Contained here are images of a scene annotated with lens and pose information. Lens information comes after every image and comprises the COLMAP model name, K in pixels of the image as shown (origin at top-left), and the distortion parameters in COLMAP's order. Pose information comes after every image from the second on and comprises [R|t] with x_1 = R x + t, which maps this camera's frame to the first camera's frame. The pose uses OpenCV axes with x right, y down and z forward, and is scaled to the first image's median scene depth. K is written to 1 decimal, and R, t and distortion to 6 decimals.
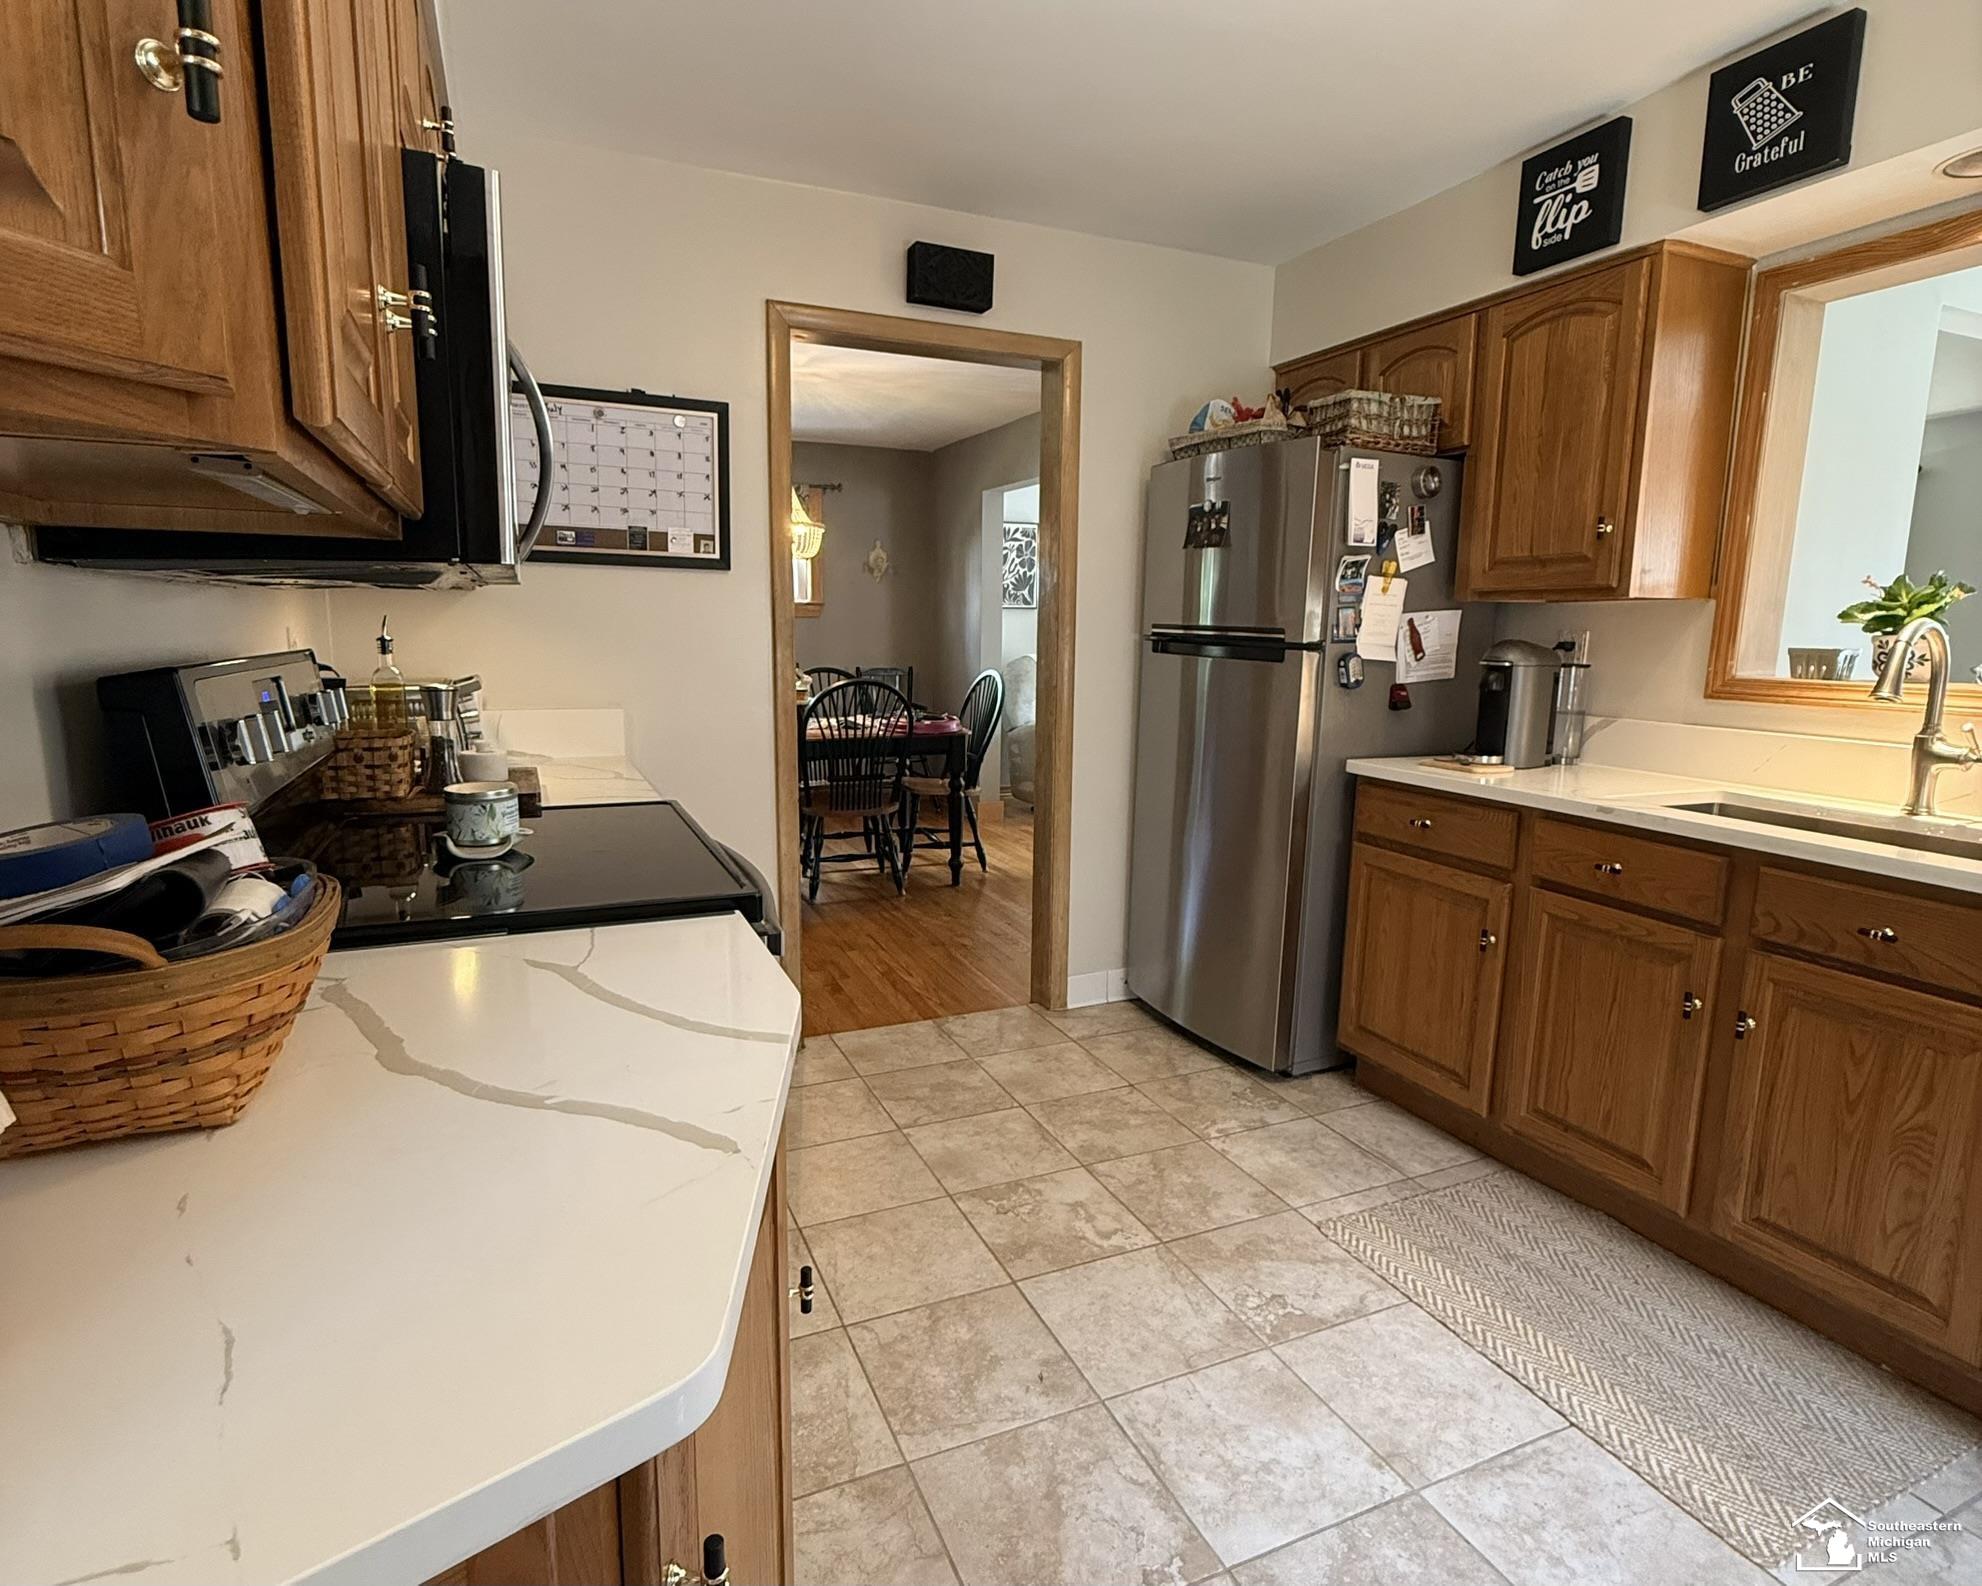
lens RADIAL K [[1038.6, 0, 991.0], [0, 1038.6, 793.0], [0, 0, 1]] dist [0.000015, -0.000356]
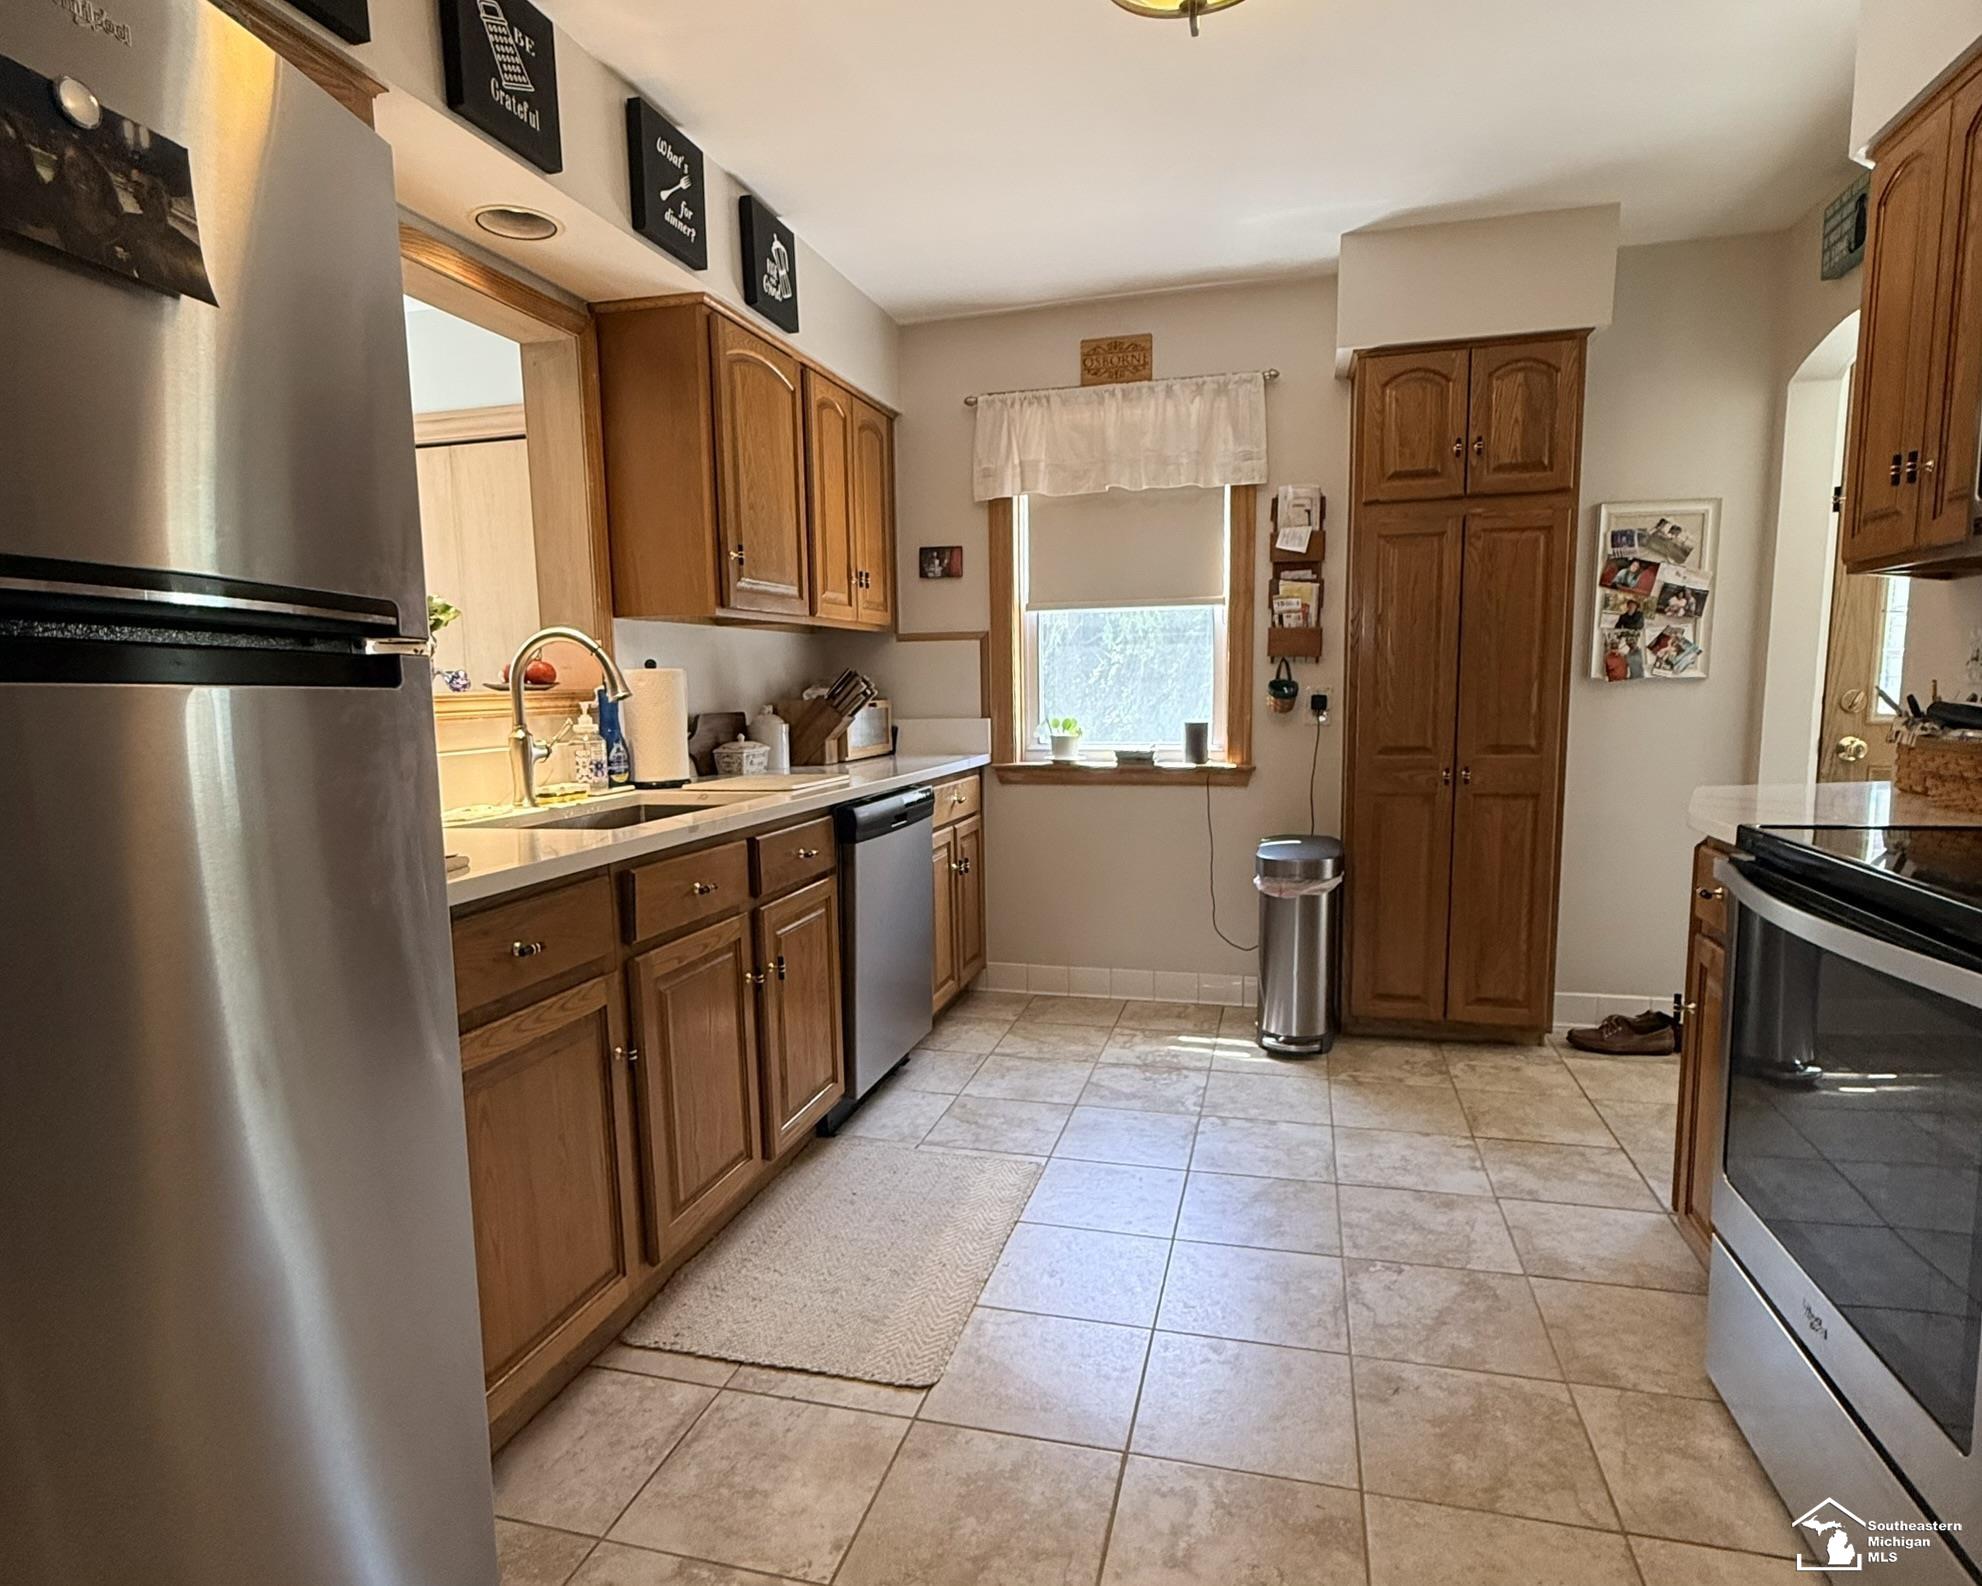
lens RADIAL K [[1127.5, 0, 990.9], [0, 1127.5, 824.7], [0, 0, 1]] dist [0.001425, 0.000086]
pose [[-0.777716, -0.080316, 0.623464, -0.238831], [0.107753, 0.960092, 0.258093, -0.224363], [-0.619312, 0.267903, -0.738025, 1.647235]]
